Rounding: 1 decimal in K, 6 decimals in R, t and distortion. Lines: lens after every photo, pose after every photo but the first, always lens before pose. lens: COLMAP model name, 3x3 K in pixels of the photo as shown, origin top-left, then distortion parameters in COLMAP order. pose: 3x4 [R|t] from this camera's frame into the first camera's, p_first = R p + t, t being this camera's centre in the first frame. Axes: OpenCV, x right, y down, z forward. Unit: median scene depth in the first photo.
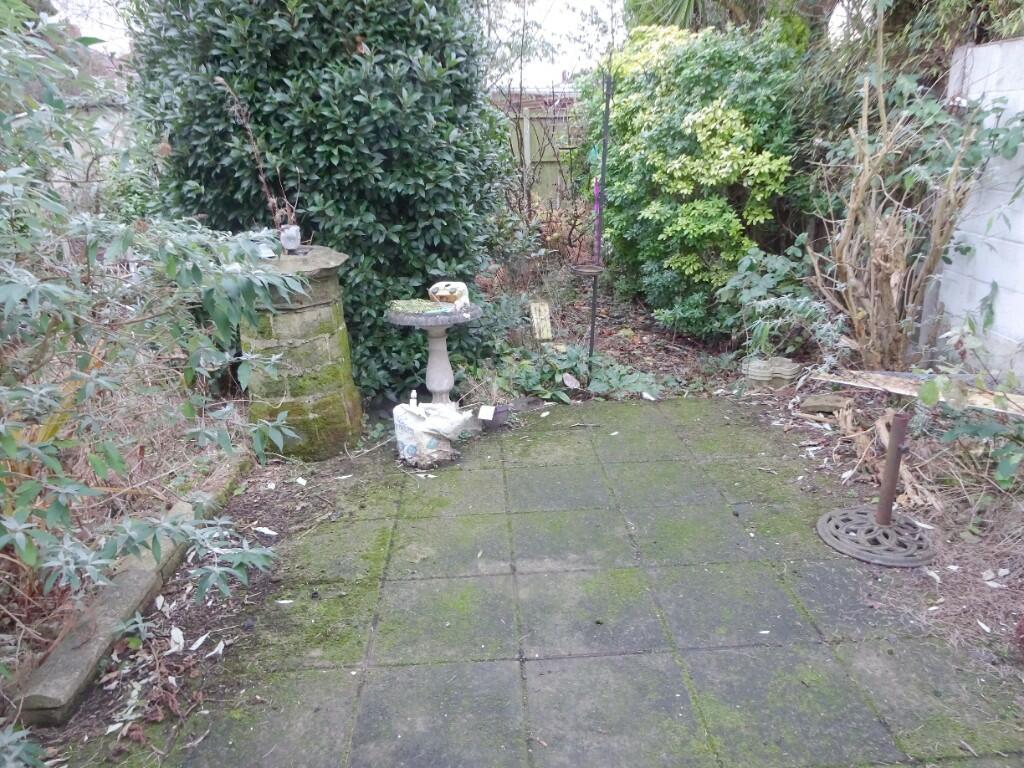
lens RADIAL K [[747.3, 0, 505.7], [0, 747.3, 379.0], [0, 0, 1]] dist [-0.009386, 0.014686]
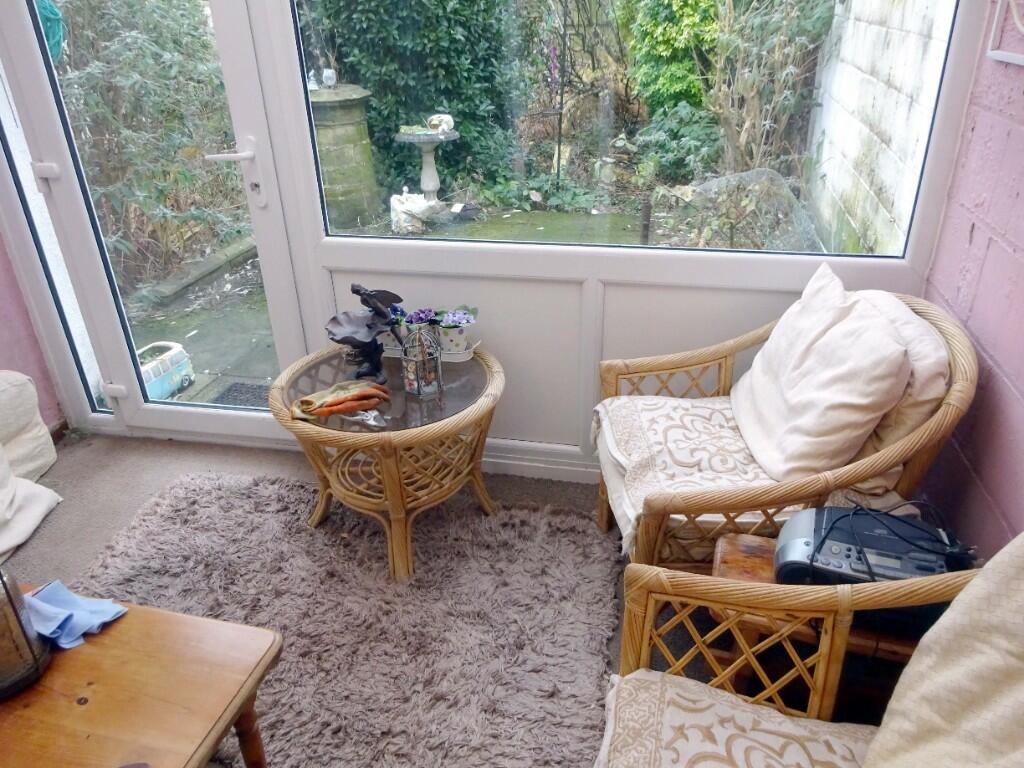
lens RADIAL K [[747.3, 0, 520.8], [0, 747.3, 385.5], [0, 0, 1]] dist [-0.009386, 0.014686]
pose [[0.970139, 0.117399, -0.212244, 0.452771], [-0.079420, 0.980571, 0.179369, 0.115180], [0.229178, -0.157157, 0.960614, -0.447374]]
